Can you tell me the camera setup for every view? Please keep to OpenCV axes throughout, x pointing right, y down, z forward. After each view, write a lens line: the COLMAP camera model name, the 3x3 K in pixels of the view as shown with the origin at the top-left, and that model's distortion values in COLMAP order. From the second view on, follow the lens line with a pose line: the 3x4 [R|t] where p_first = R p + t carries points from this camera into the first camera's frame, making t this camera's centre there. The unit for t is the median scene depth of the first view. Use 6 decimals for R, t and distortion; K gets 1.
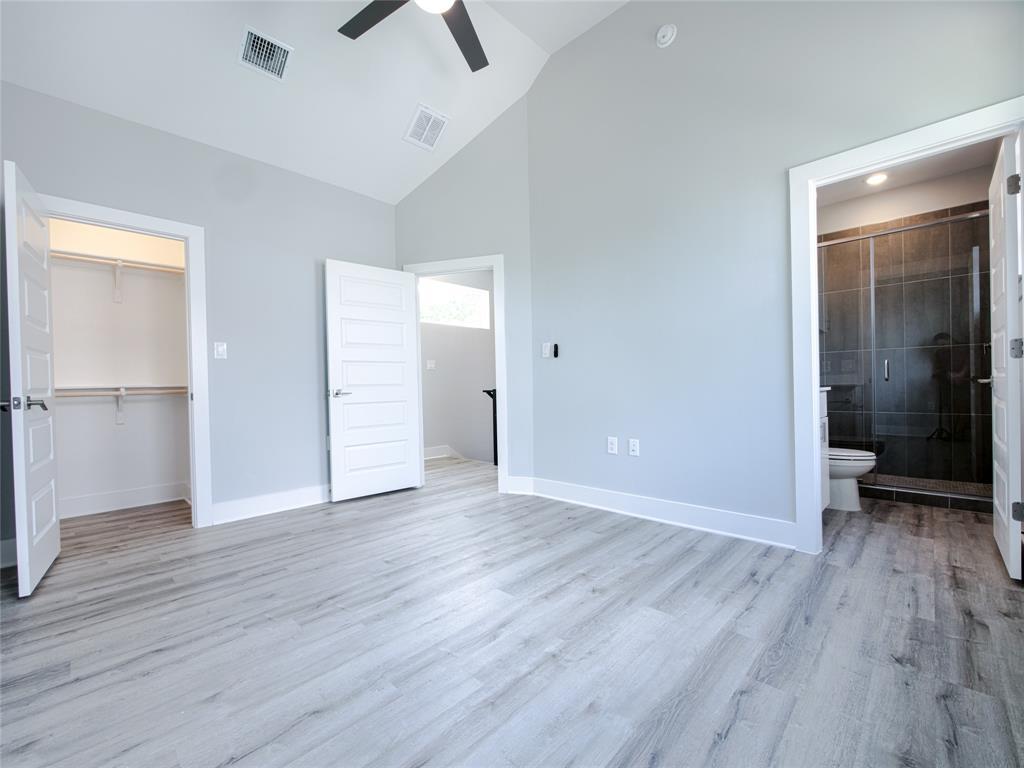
lens RADIAL K [[435.5, 0, 511.9], [0, 435.5, 387.6], [0, 0, 1]] dist [-0.000163, -0.000099]
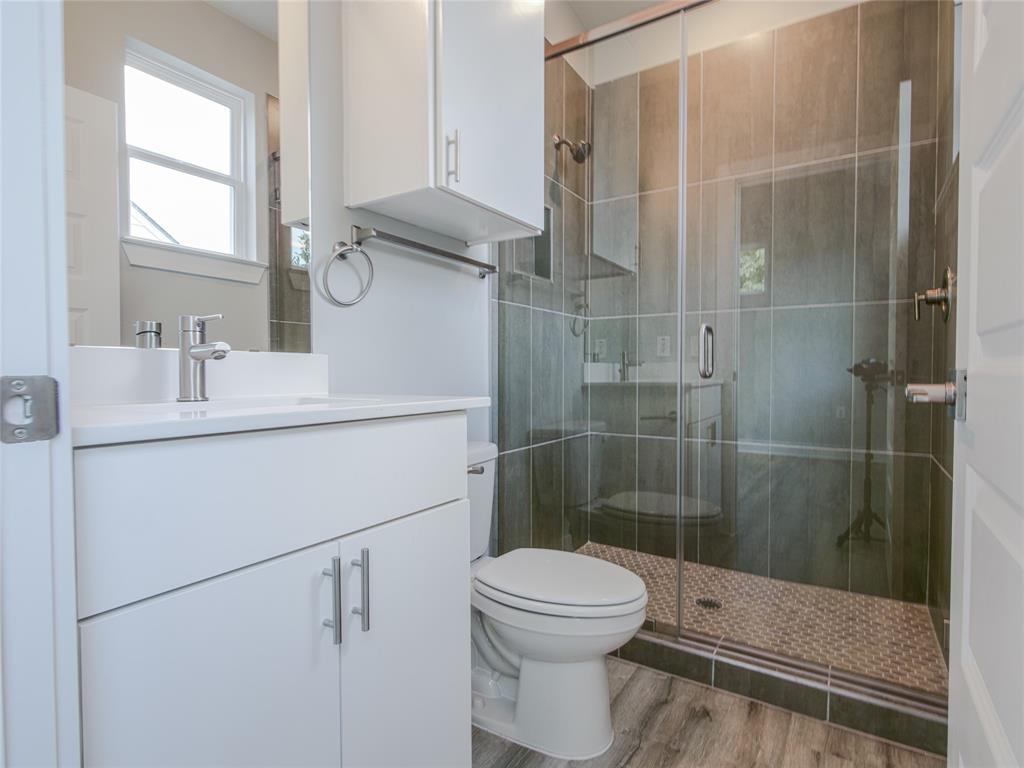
lens RADIAL K [[527.9, 0, 511.1], [0, 527.9, 384.8], [0, 0, 1]] dist [-0.001607, -0.000735]
pose [[0.982415, 0.016735, 0.185957, 0.566330], [-0.020118, 0.999664, 0.016319, -0.012927], [-0.185621, -0.019773, 0.982422, 0.532141]]
